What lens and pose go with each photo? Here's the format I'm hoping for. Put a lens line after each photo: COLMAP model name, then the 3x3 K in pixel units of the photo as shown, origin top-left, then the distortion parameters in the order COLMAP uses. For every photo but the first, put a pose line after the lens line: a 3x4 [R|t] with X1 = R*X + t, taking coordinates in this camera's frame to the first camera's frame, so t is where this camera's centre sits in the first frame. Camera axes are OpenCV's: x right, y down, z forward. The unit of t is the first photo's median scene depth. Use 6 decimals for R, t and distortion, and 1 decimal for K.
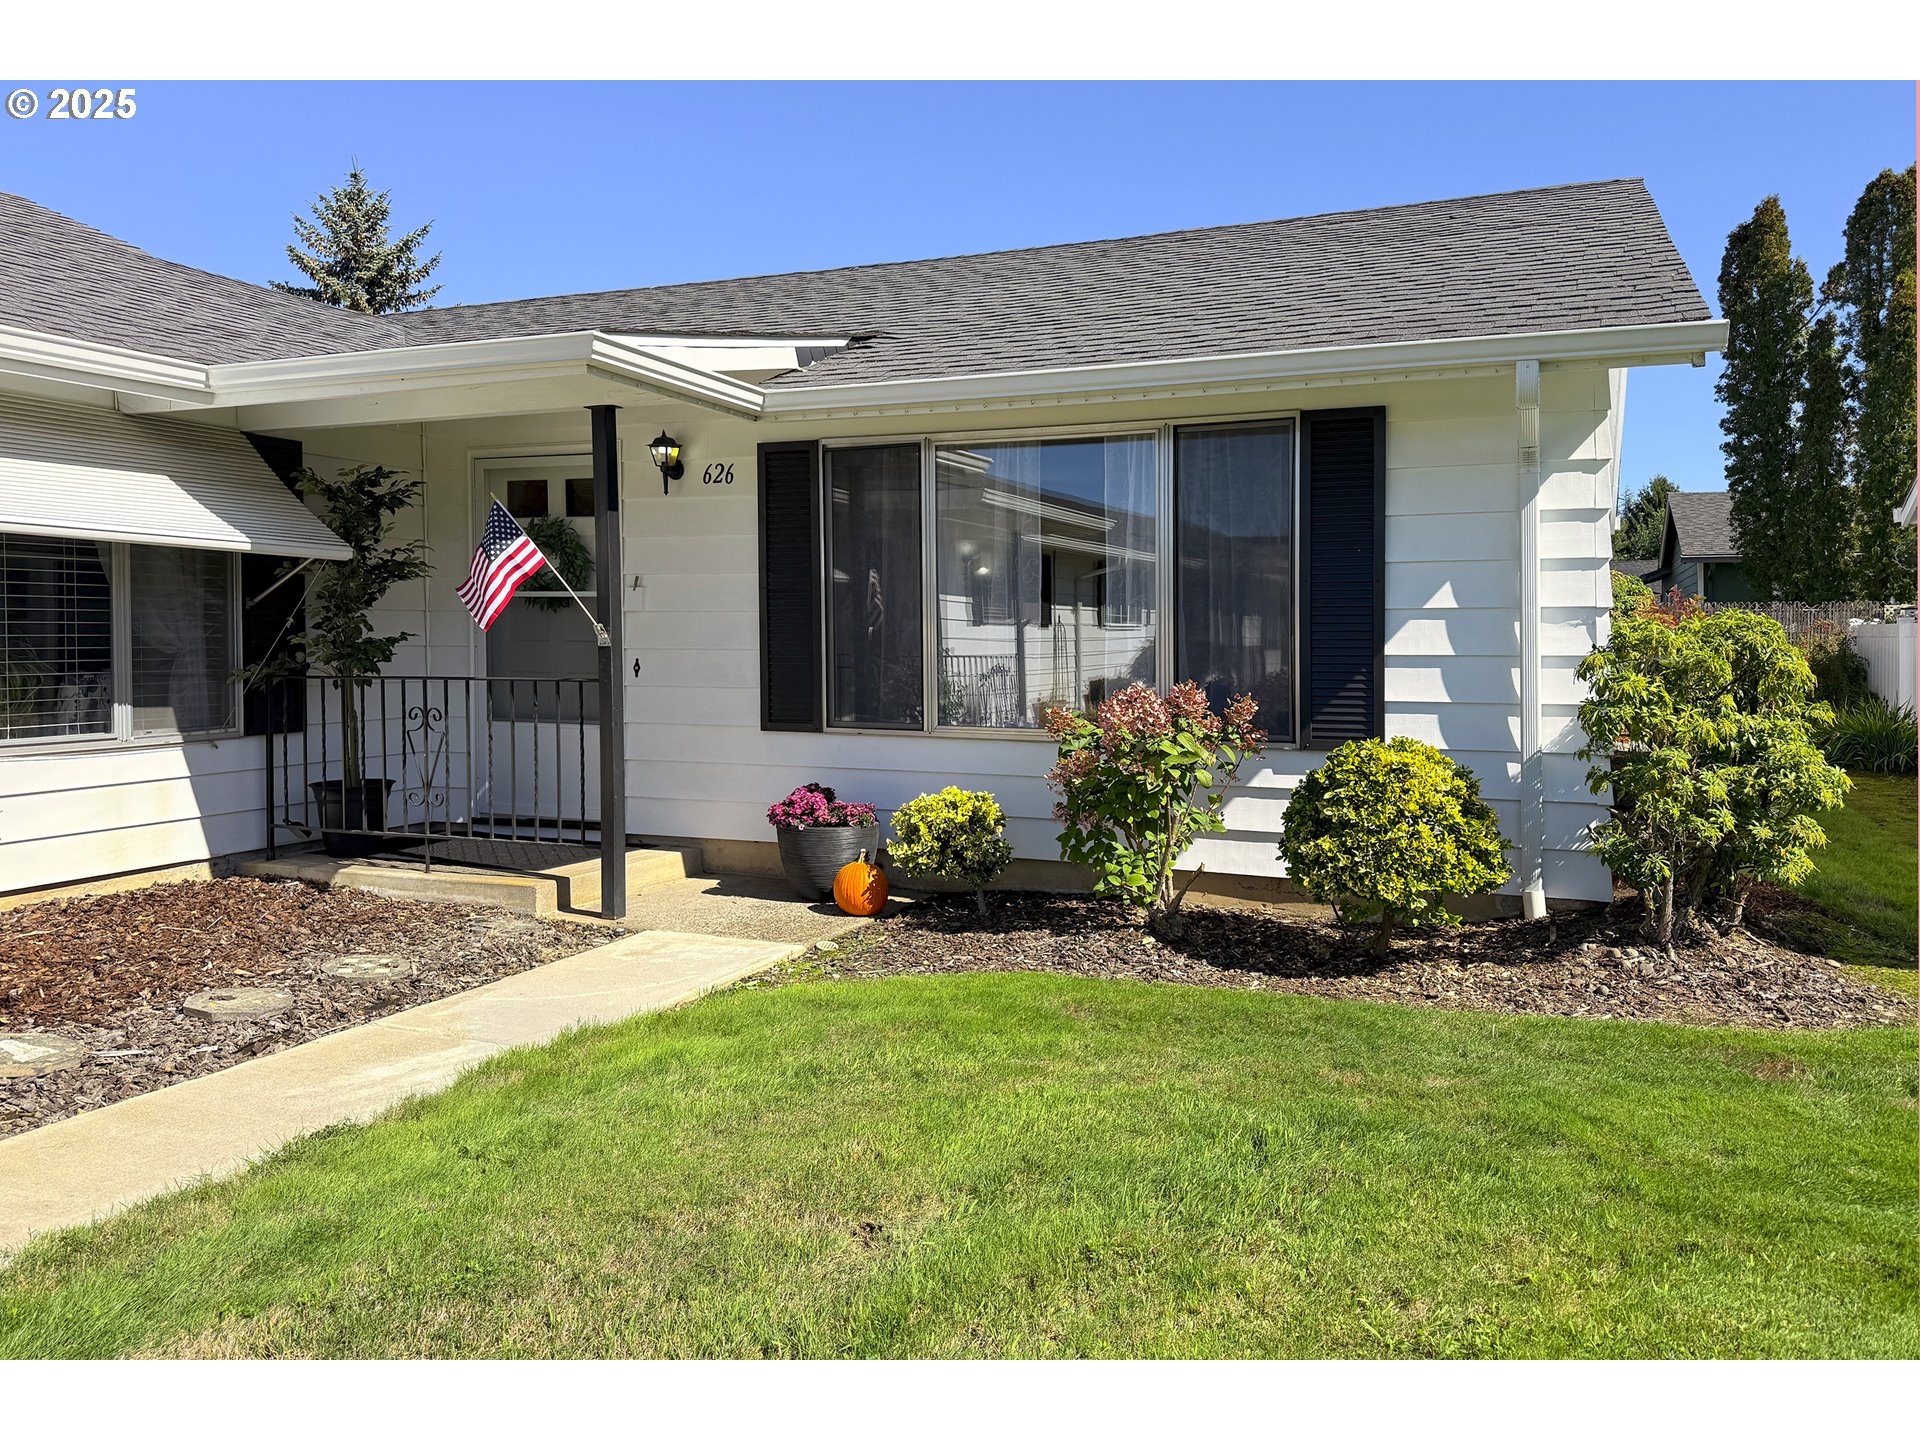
lens RADIAL K [[1463.4, 0, 956.4], [0, 1463.4, 669.2], [0, 0, 1]] dist [0.080585, -0.116348]
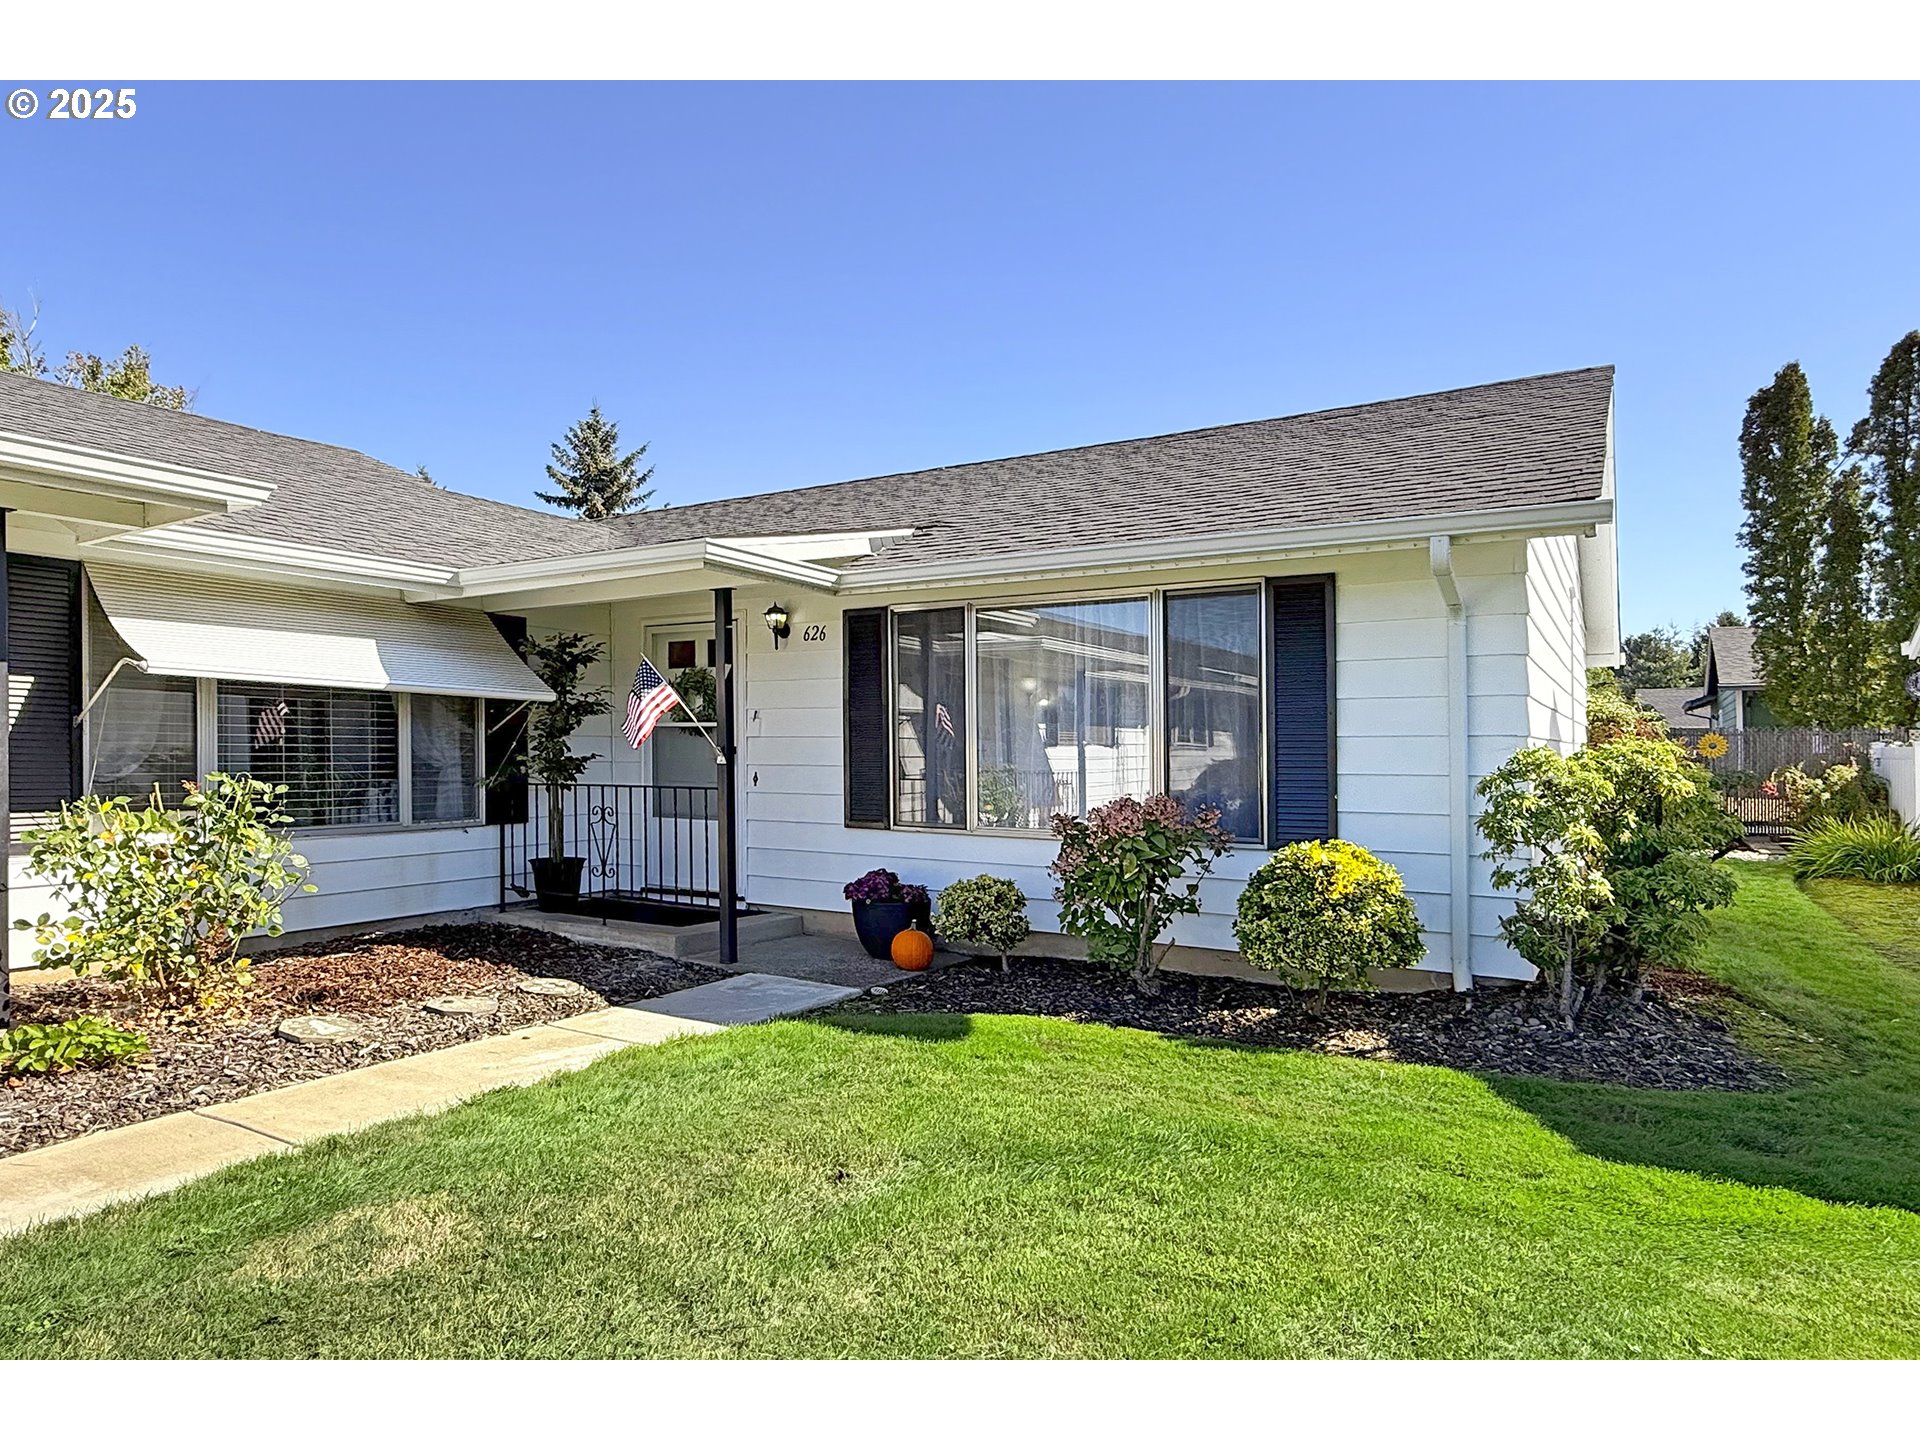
lens RADIAL K [[1189.7, 0, 821.2], [0, 1189.7, 769.8], [0, 0, 1]] dist [-0.002601, -0.001491]
pose [[0.979402, 0.006458, -0.201815, 0.067628], [-0.008167, 0.999937, -0.007637, -0.001854], [0.201753, 0.009128, 0.979394, -0.056949]]
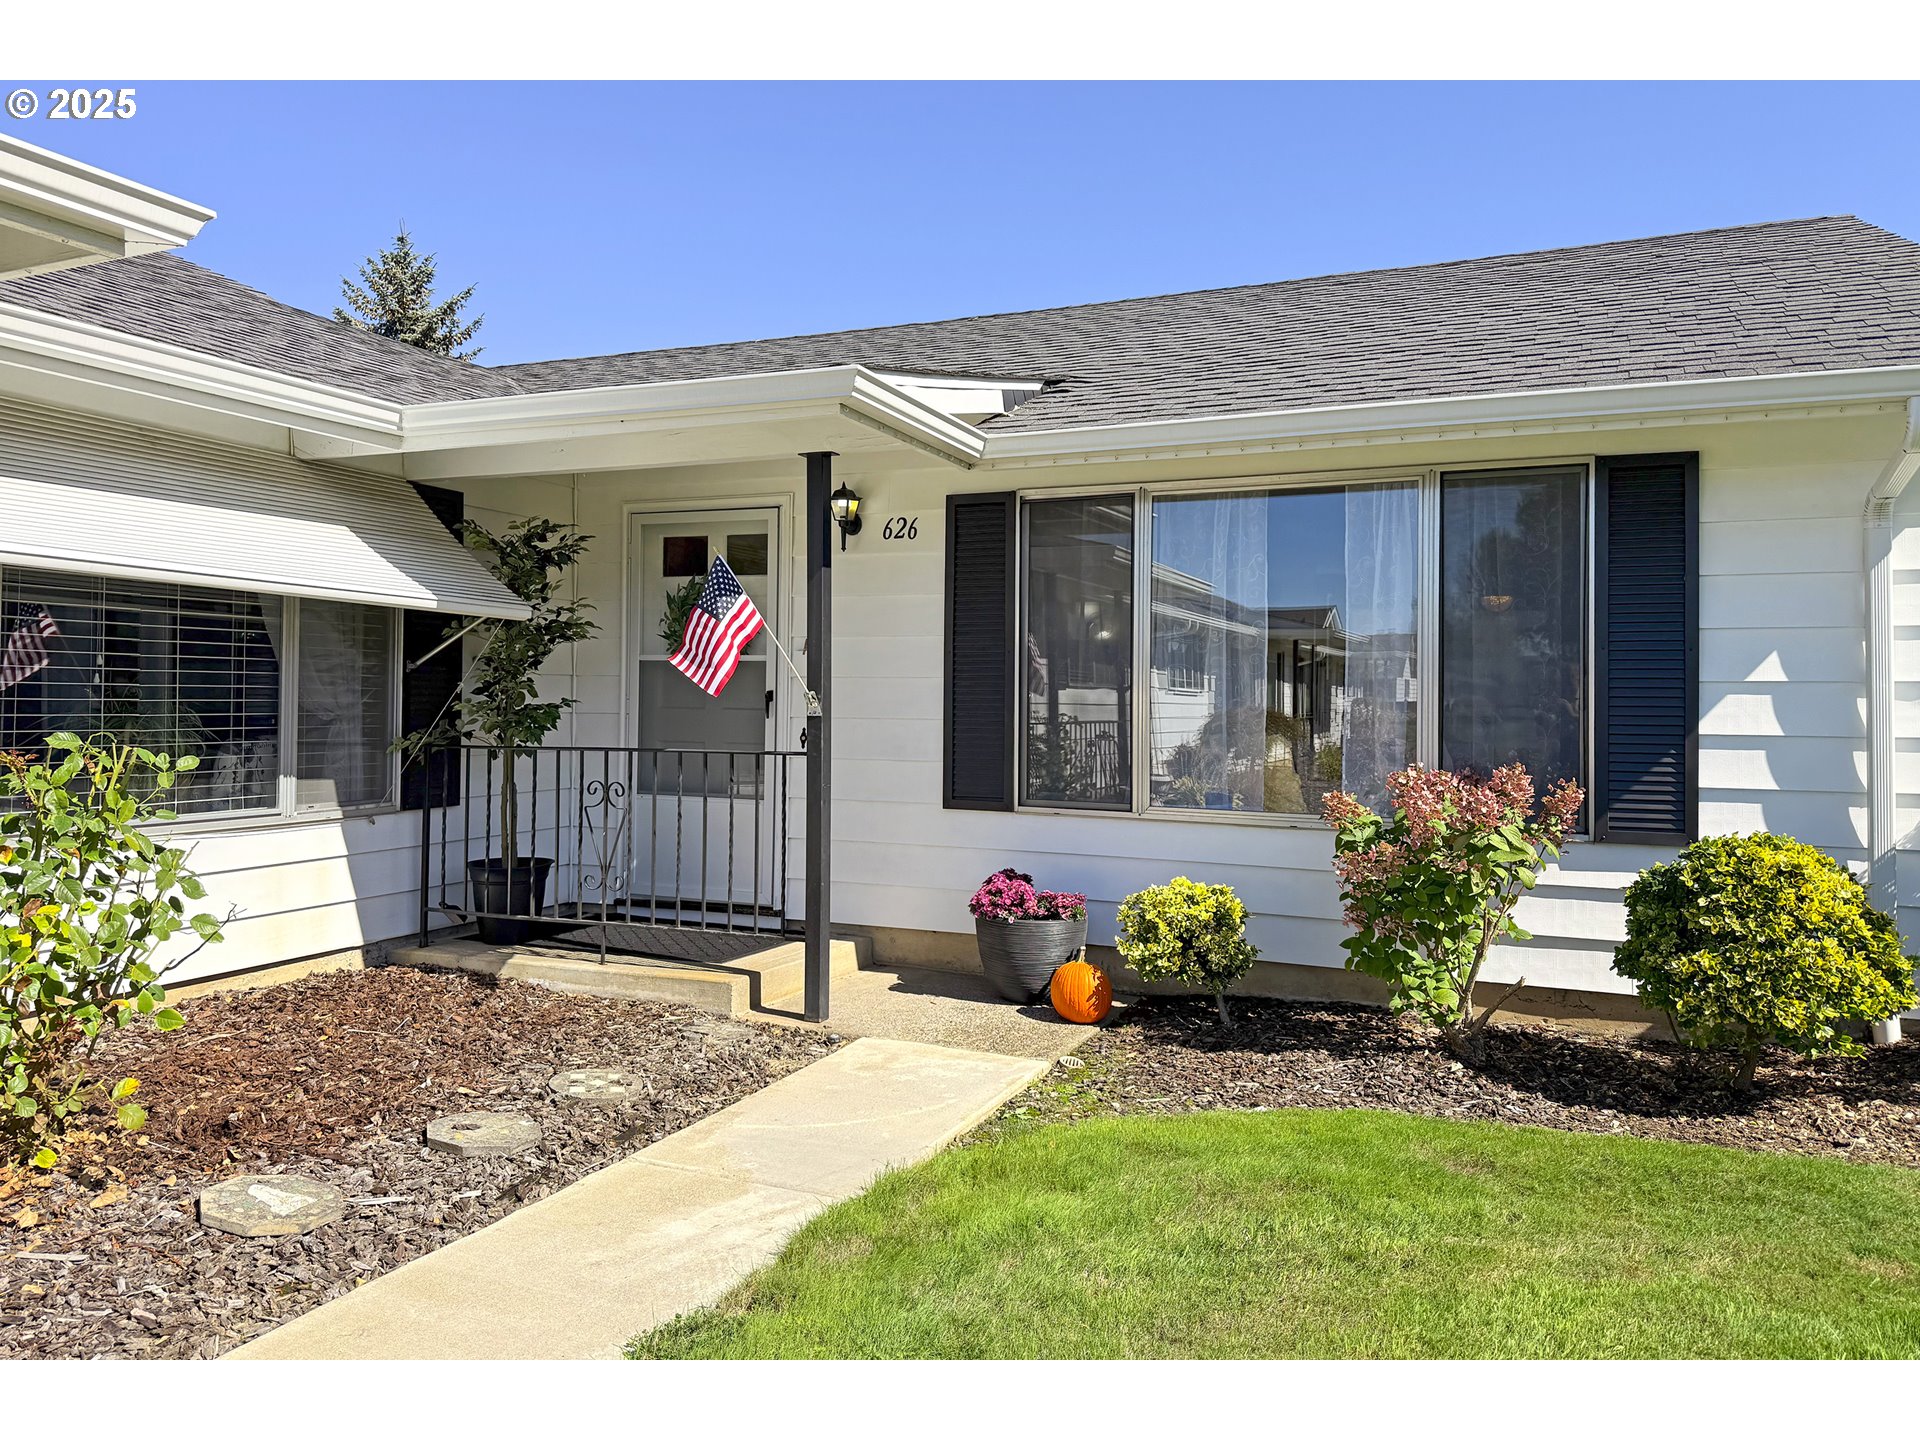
lens RADIAL K [[1467.4, 0, 881.9], [0, 1467.4, 668.0], [0, 0, 1]] dist [0.118008, -0.193083]
pose [[0.999012, 0.007199, -0.043862, -0.146916], [-0.009160, 0.998960, -0.044674, -0.004864], [0.043494, 0.045032, 0.998038, 0.092968]]
